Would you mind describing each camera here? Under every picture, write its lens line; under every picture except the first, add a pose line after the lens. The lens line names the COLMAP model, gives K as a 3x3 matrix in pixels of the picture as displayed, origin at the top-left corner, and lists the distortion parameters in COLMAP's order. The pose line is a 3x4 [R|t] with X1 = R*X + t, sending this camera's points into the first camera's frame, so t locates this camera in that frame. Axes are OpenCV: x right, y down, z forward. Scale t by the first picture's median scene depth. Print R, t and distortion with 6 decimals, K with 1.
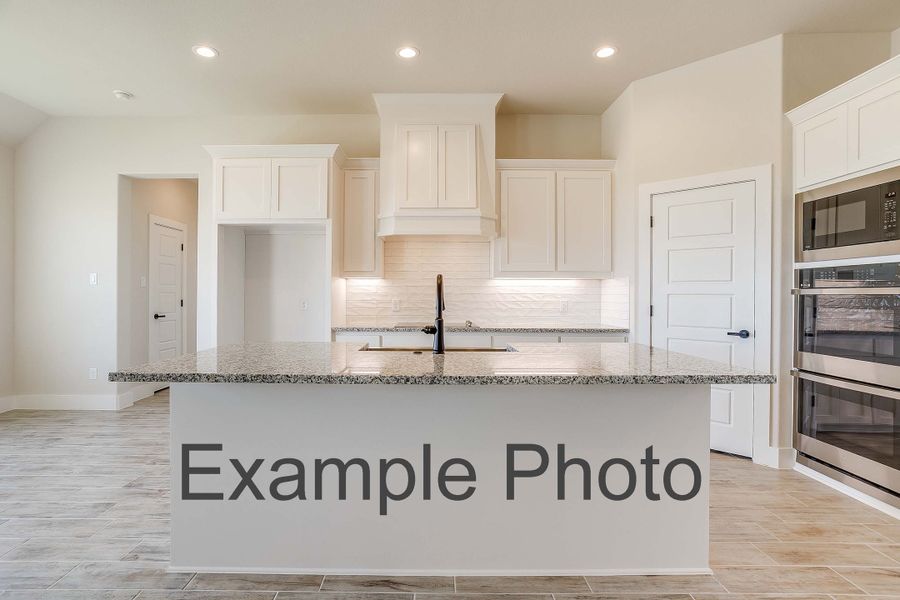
lens RADIAL K [[454.4, 0, 434.5], [0, 454.4, 295.8], [0, 0, 1]] dist [-0.049145, 0.027792]
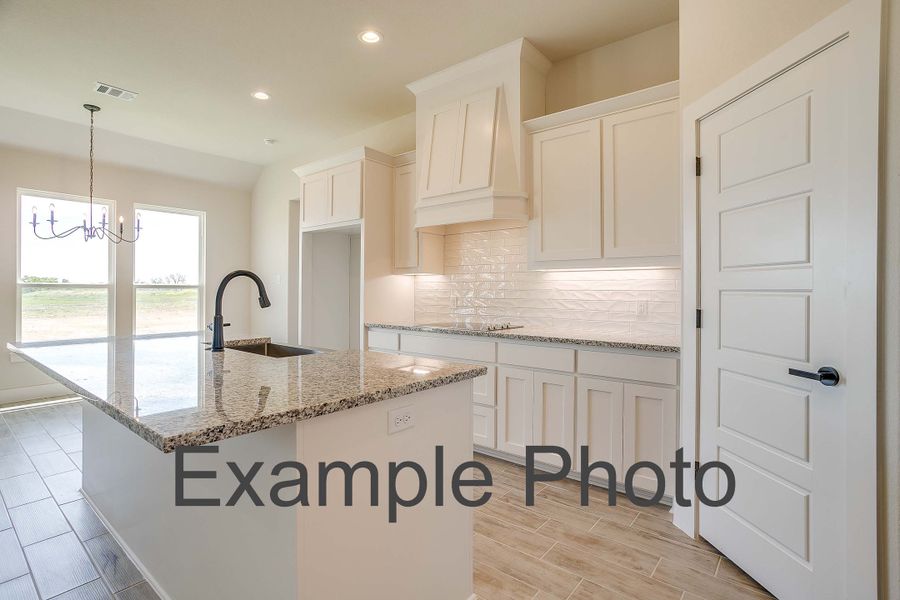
lens RADIAL K [[440.3, 0, 454.1], [0, 440.3, 296.3], [0, 0, 1]] dist [-0.049926, 0.035817]
pose [[0.775284, 0.006560, -0.631578, 0.552153], [-0.001463, 0.999962, 0.008590, -0.000282], [0.631611, -0.005736, 0.775264, 0.335799]]
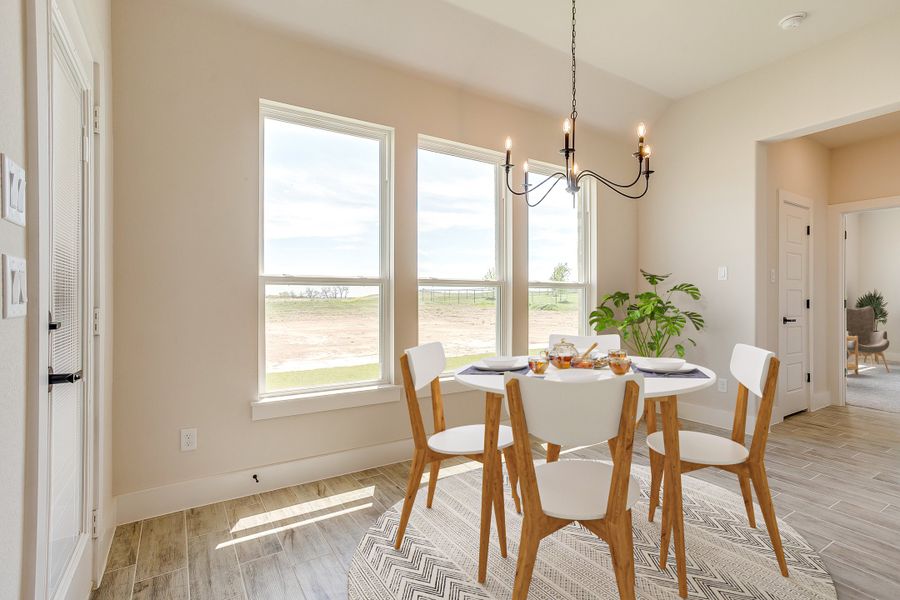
lens RADIAL K [[440.3, 0, 454.1], [0, 440.3, 296.3], [0, 0, 1]] dist [-0.049926, 0.035817]
pose [[0.560034, -0.006695, -0.828443, -0.420760], [0.001118, 0.999973, -0.007325, 0.012283], [0.828469, 0.003176, 0.560026, 0.129840]]
